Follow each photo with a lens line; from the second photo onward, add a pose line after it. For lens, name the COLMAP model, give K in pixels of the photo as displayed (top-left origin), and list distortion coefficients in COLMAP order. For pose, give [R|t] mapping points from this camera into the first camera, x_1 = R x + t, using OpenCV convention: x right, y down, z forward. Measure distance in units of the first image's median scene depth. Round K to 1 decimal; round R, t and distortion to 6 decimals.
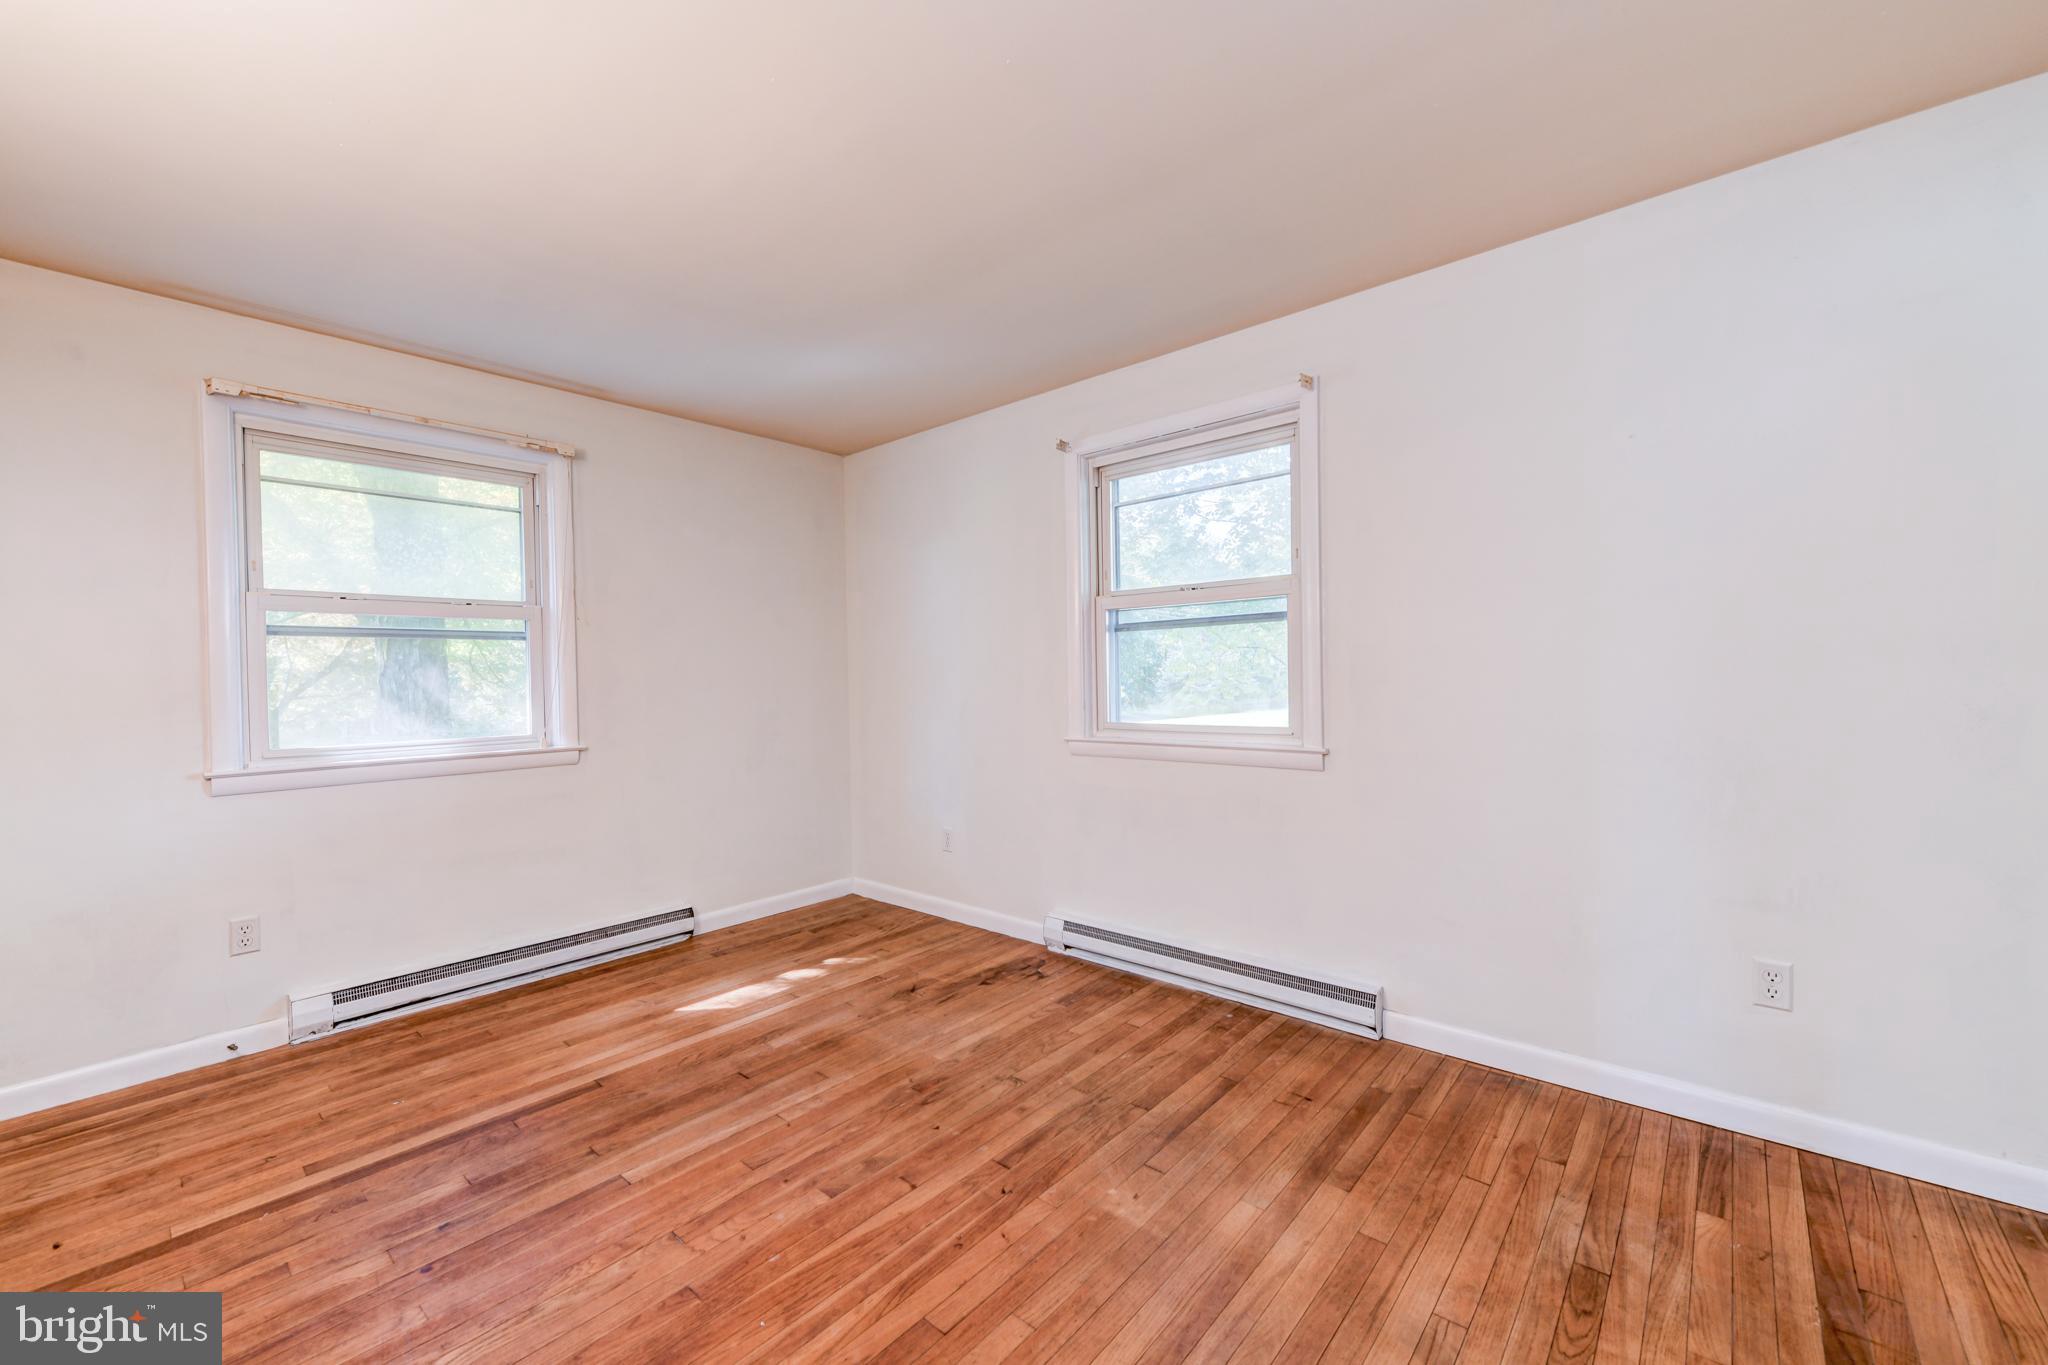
lens RADIAL K [[801.8, 0, 1024.0], [0, 801.8, 682.5], [0, 0, 1]] dist [0.002631, 0.000252]
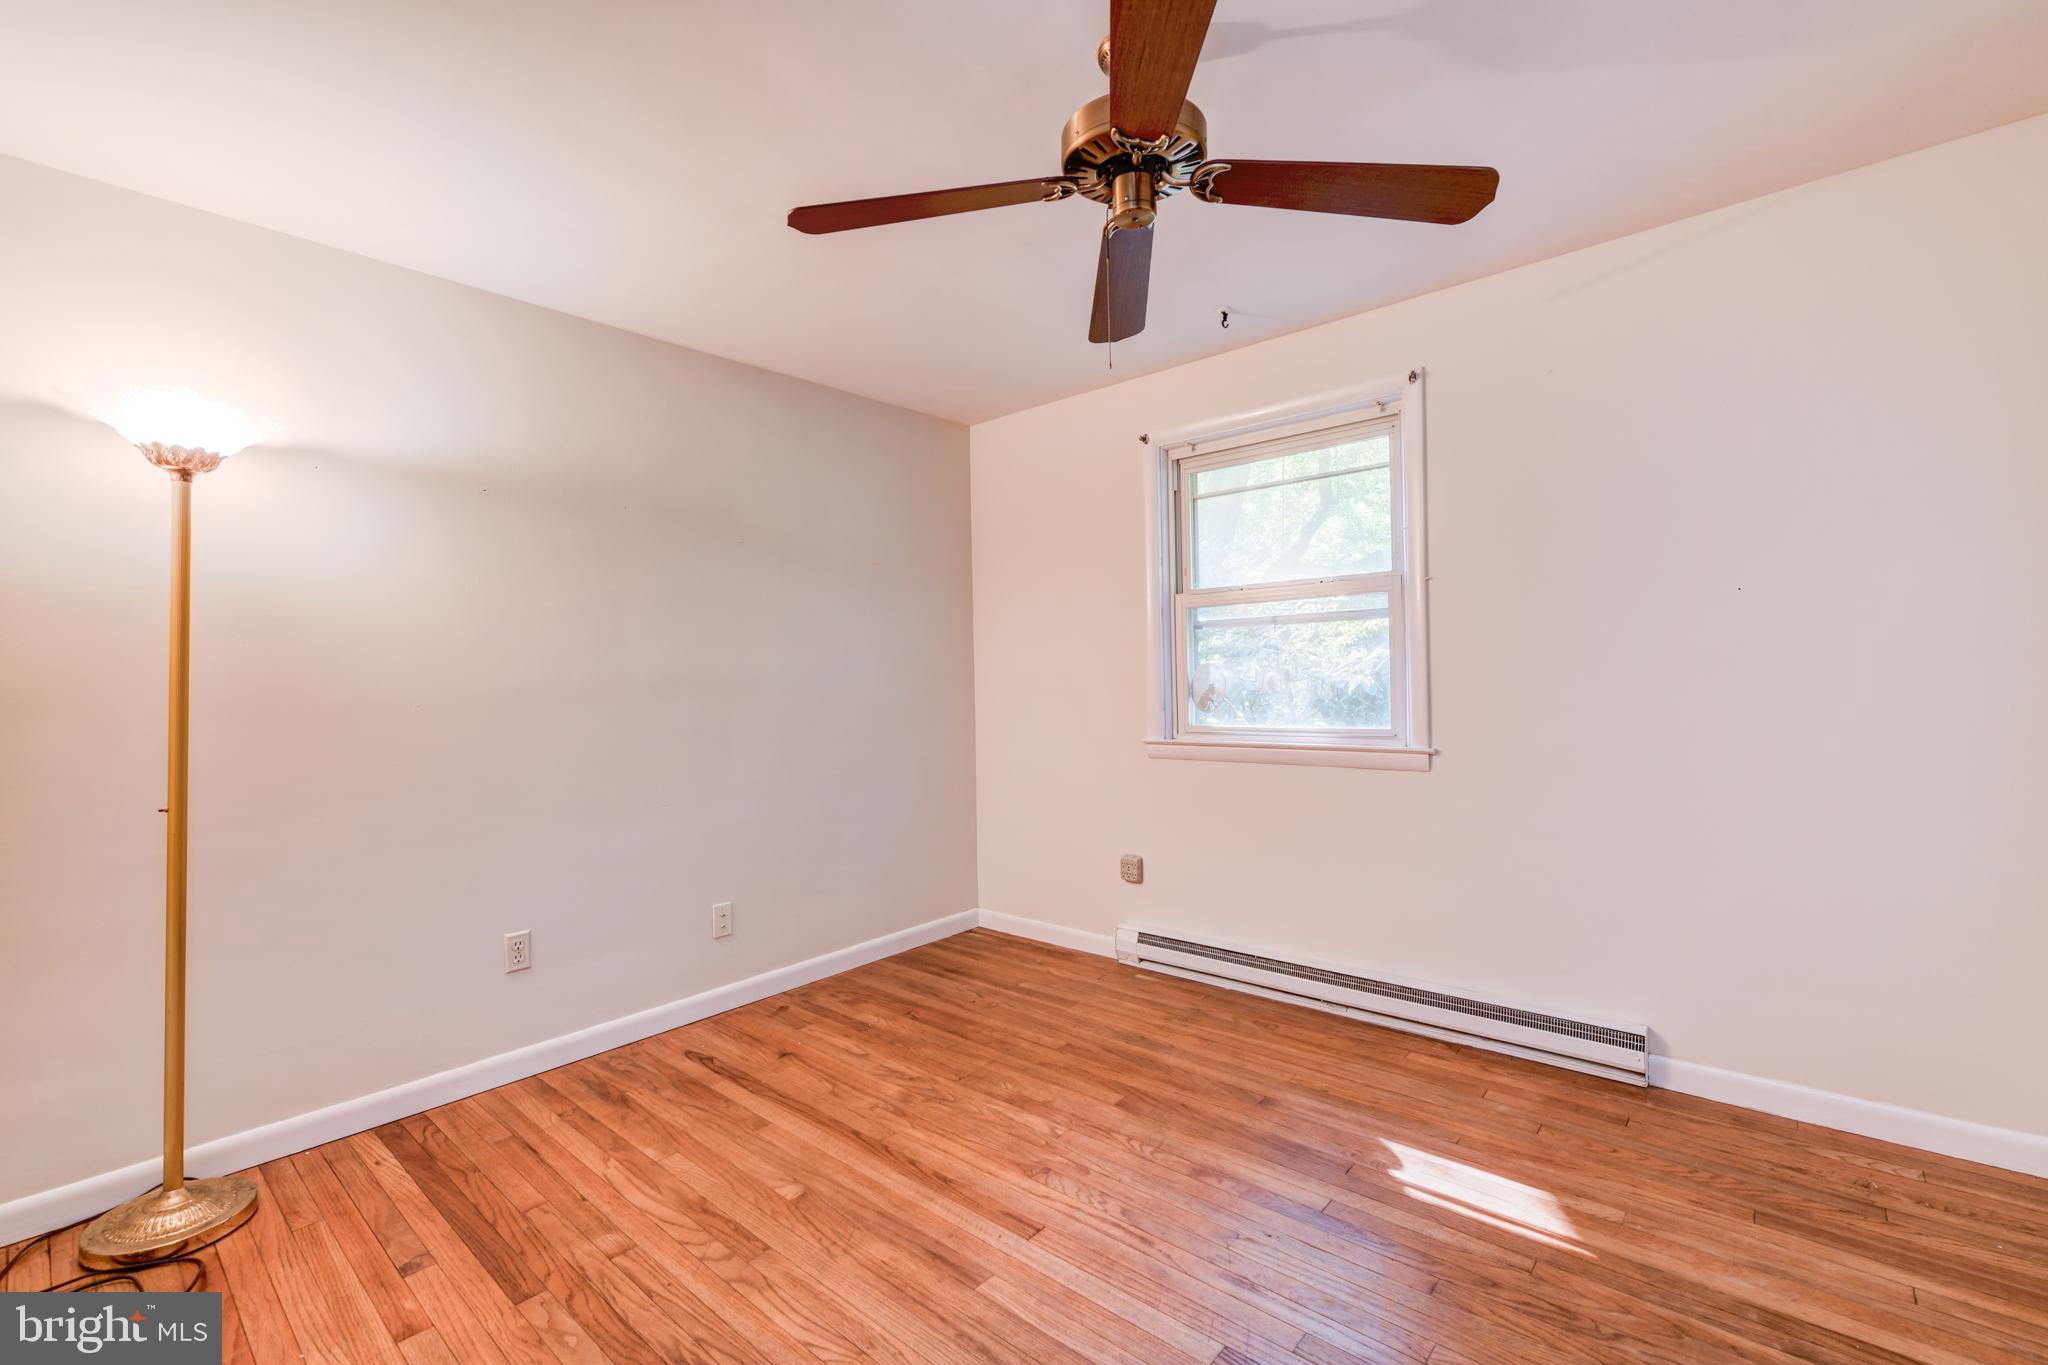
lens RADIAL K [[728.8, 0, 1024.0], [0, 728.8, 682.5], [0, 0, 1]] dist [-0.000160, -0.000013]
pose [[0.995479, -0.006909, 0.094728, -0.174650], [0.007301, 0.999966, -0.003787, 0.000343], [-0.094698, 0.004462, 0.995496, 0.151118]]
